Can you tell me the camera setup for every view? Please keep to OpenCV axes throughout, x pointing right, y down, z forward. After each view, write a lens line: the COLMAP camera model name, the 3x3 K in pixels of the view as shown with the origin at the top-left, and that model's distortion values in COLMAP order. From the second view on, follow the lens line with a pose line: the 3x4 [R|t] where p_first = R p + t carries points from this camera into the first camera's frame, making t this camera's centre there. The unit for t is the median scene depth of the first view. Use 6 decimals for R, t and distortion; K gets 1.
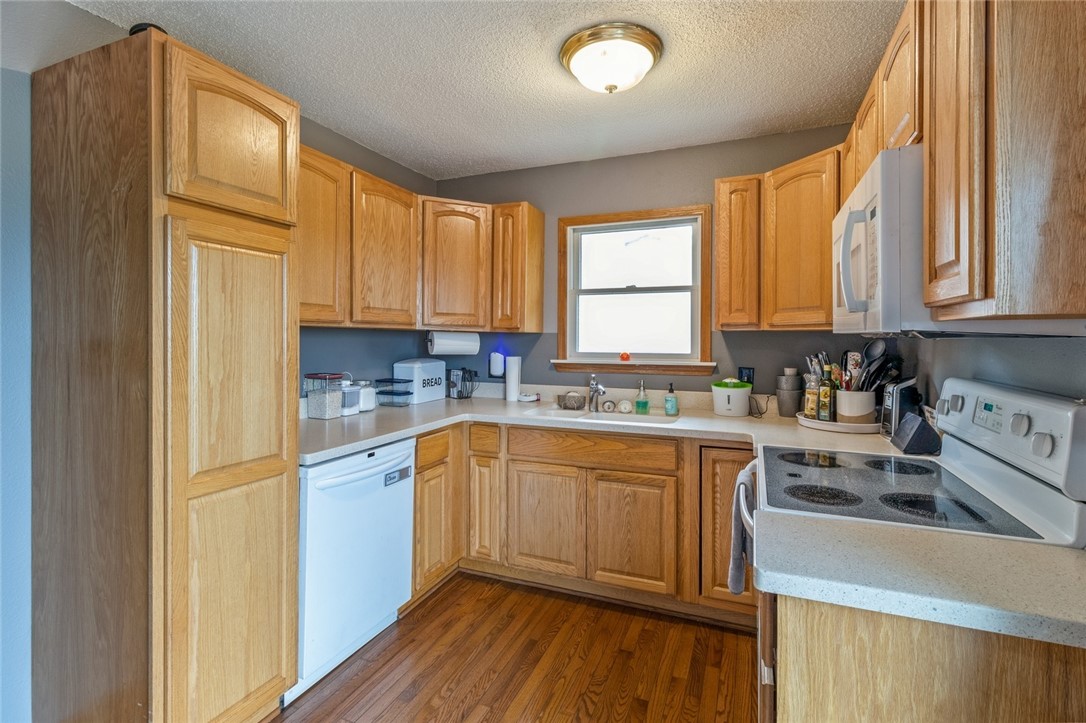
lens RADIAL K [[503.2, 0, 547.5], [0, 503.2, 344.9], [0, 0, 1]] dist [0.002290, 0.000107]
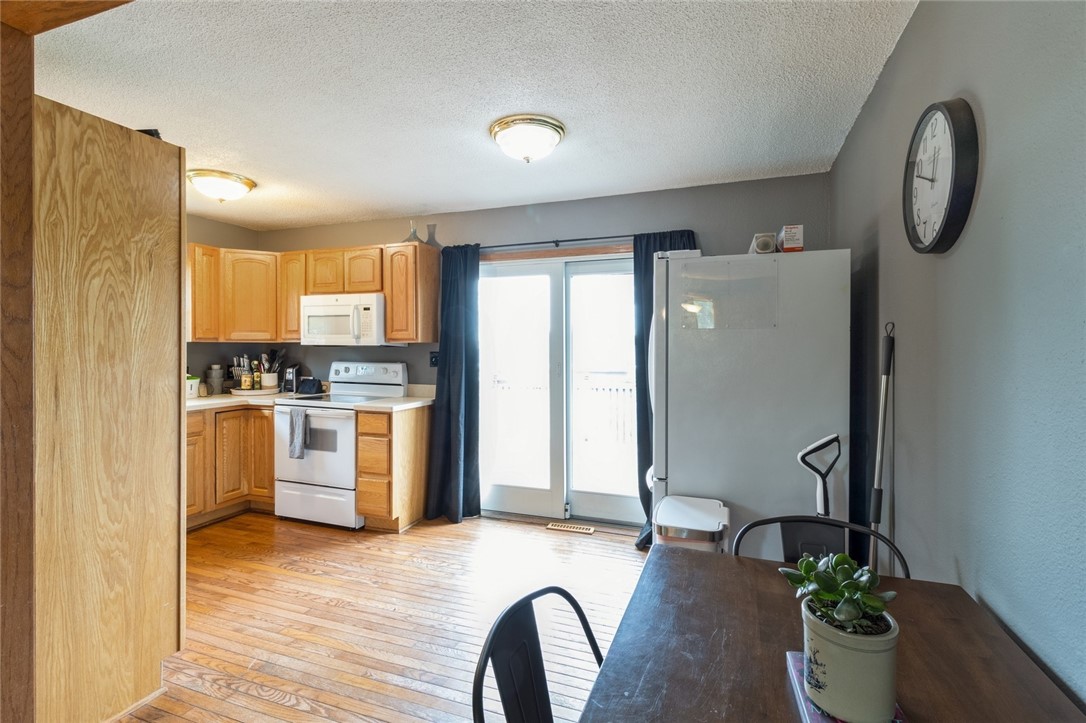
lens RADIAL K [[503.2, 0, 547.5], [0, 503.2, 344.9], [0, 0, 1]] dist [0.002290, 0.000107]
pose [[-0.040837, -0.002587, 0.999162, -1.441369], [0.013755, 0.999900, 0.003151, -0.011385], [-0.999071, 0.013872, -0.040797, -0.020343]]
